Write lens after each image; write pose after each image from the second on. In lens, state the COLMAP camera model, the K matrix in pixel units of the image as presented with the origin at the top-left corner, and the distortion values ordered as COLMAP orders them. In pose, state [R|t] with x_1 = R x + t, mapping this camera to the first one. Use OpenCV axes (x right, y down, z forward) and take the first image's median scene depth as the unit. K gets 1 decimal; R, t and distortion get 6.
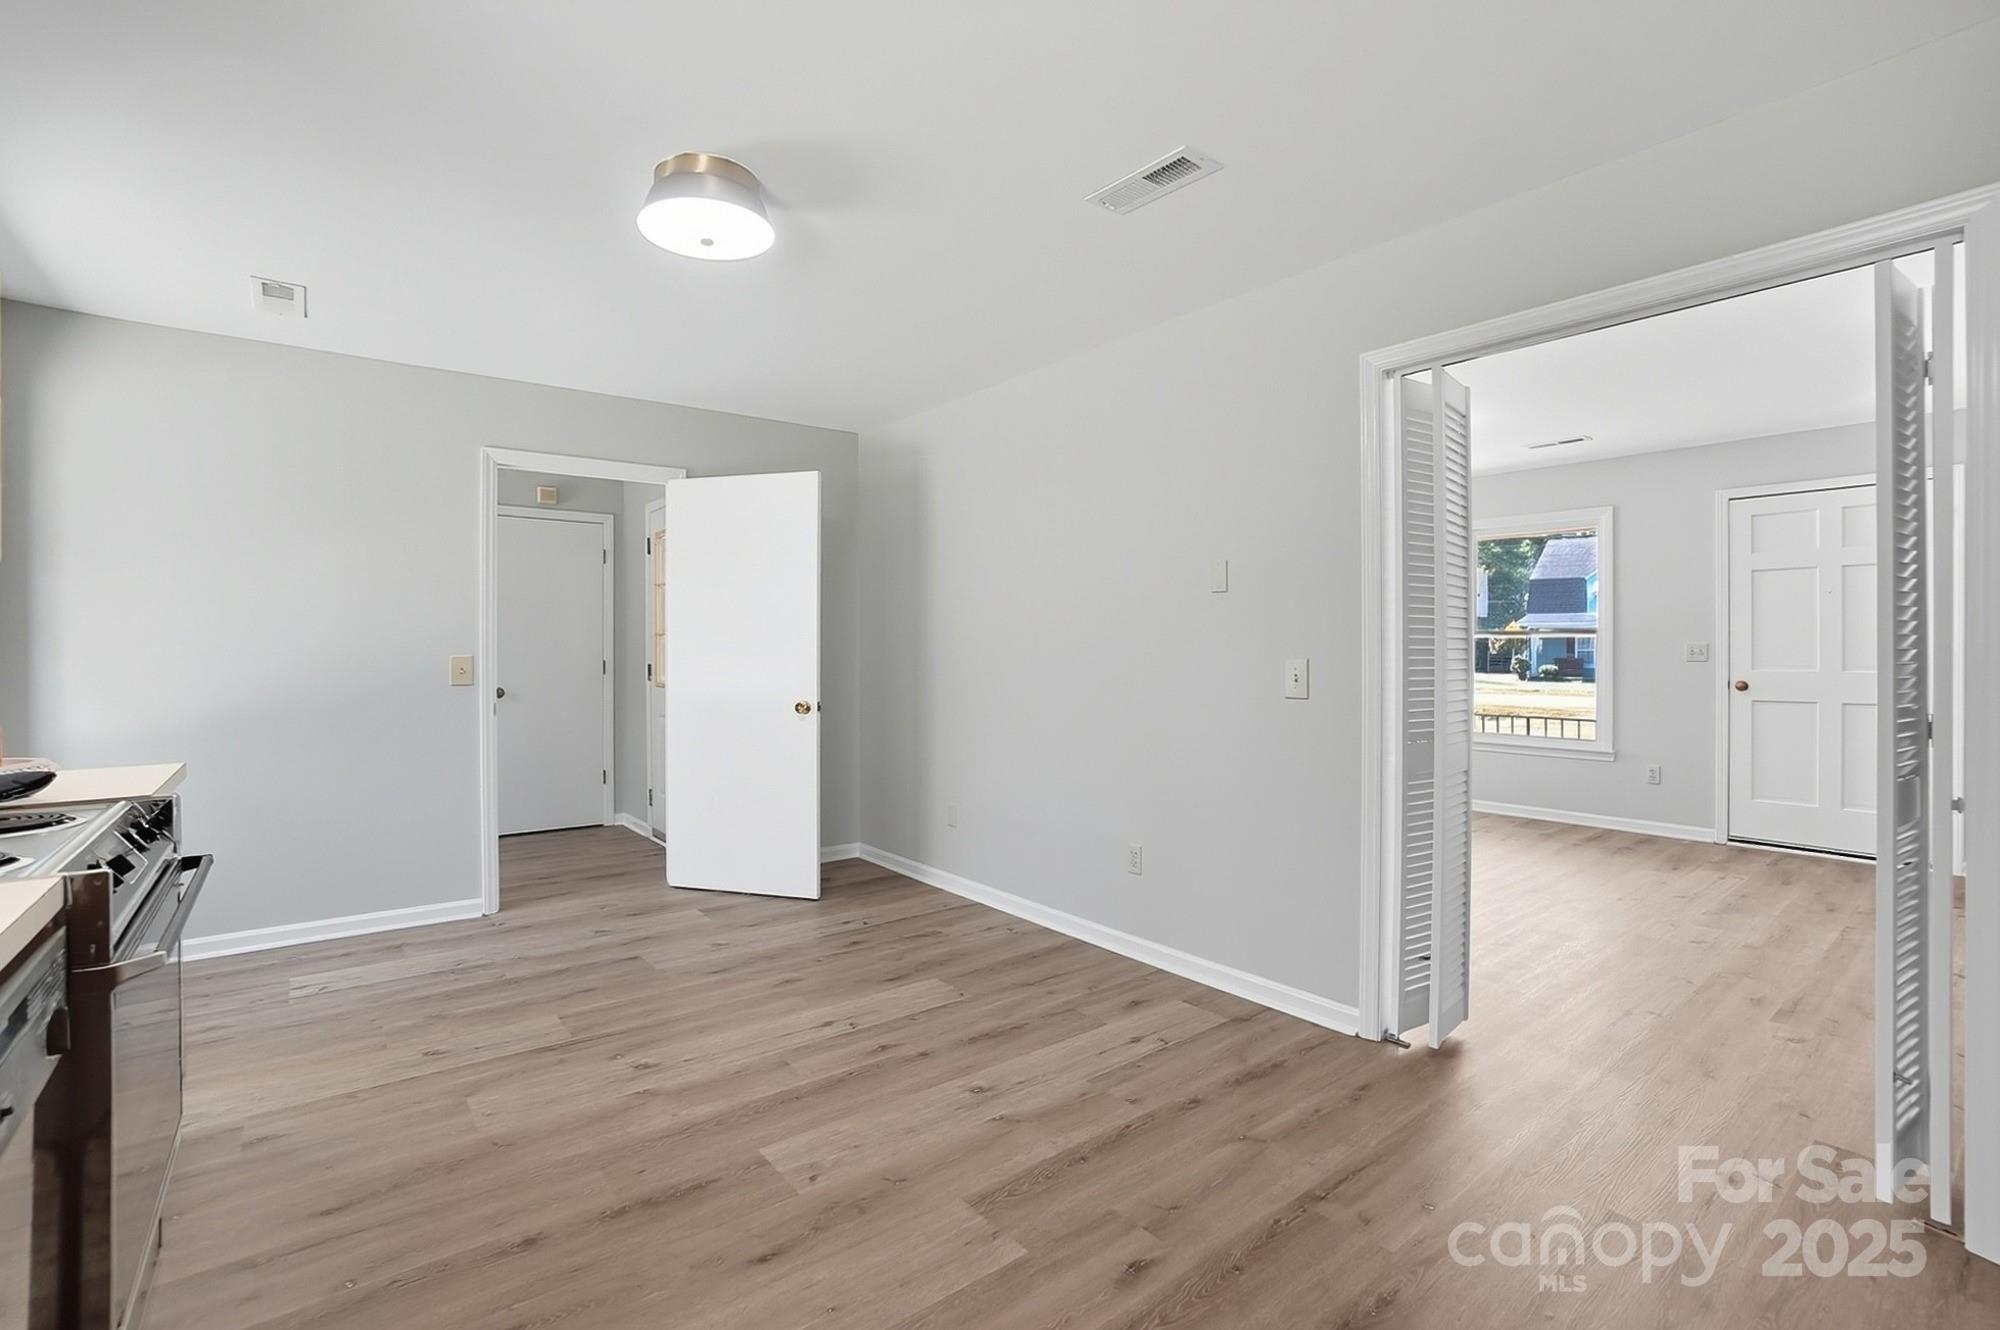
lens RADIAL K [[910.3, 0, 984.0], [0, 910.3, 651.9], [0, 0, 1]] dist [-0.079620, 0.036858]
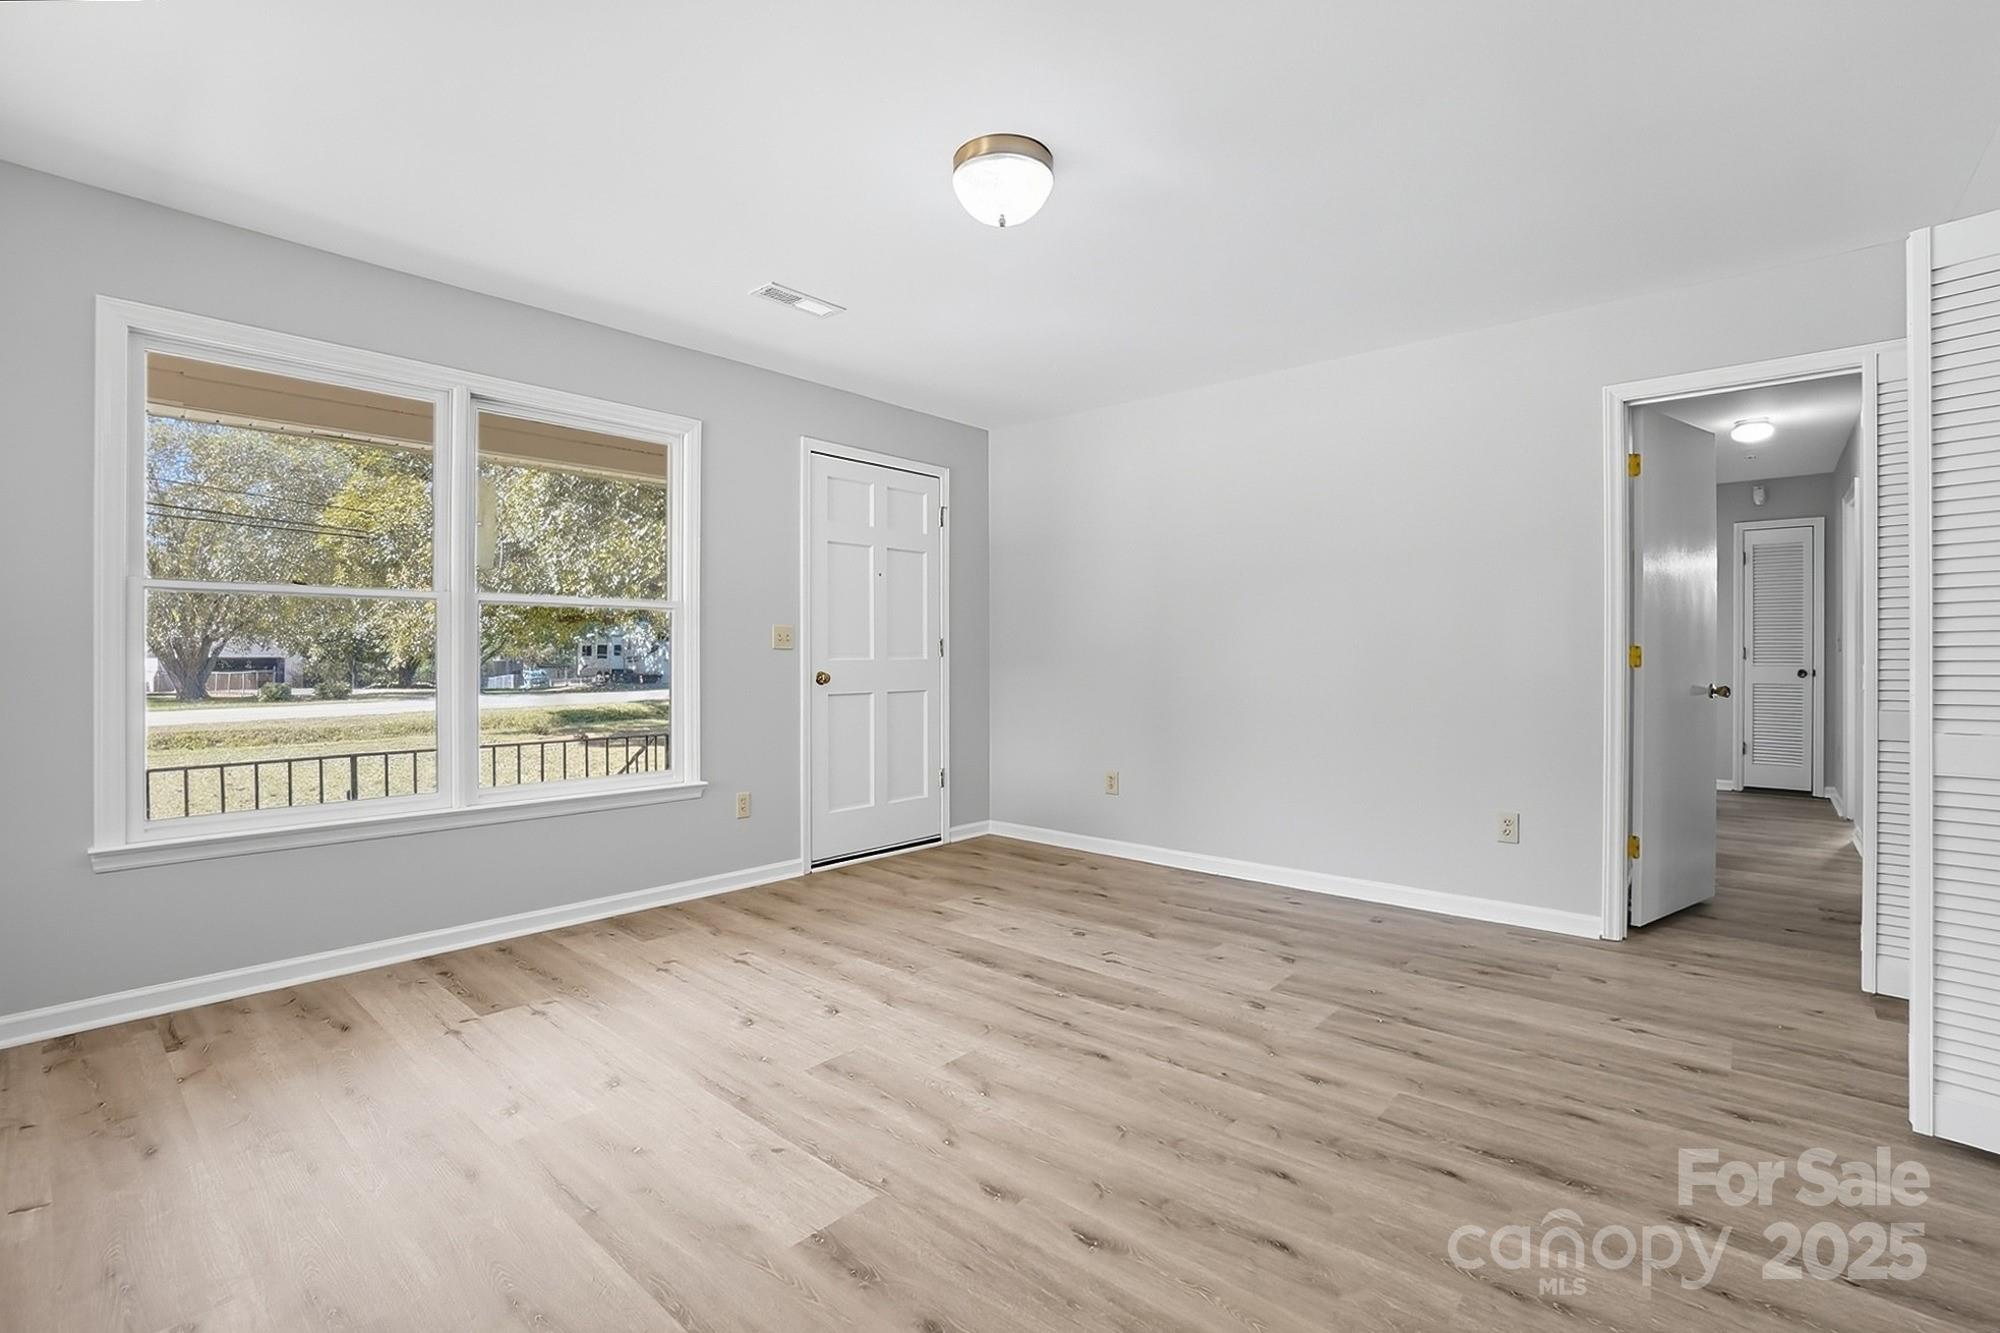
lens RADIAL K [[910.3, 0, 984.0], [0, 910.3, 653.4], [0, 0, 1]] dist [-0.079620, 0.036858]
pose [[-0.167565, 0.002669, 0.985857, -0.011535], [0.006399, 0.999978, -0.001620, 0.017506], [-0.985840, 0.006037, -0.167578, 0.992941]]
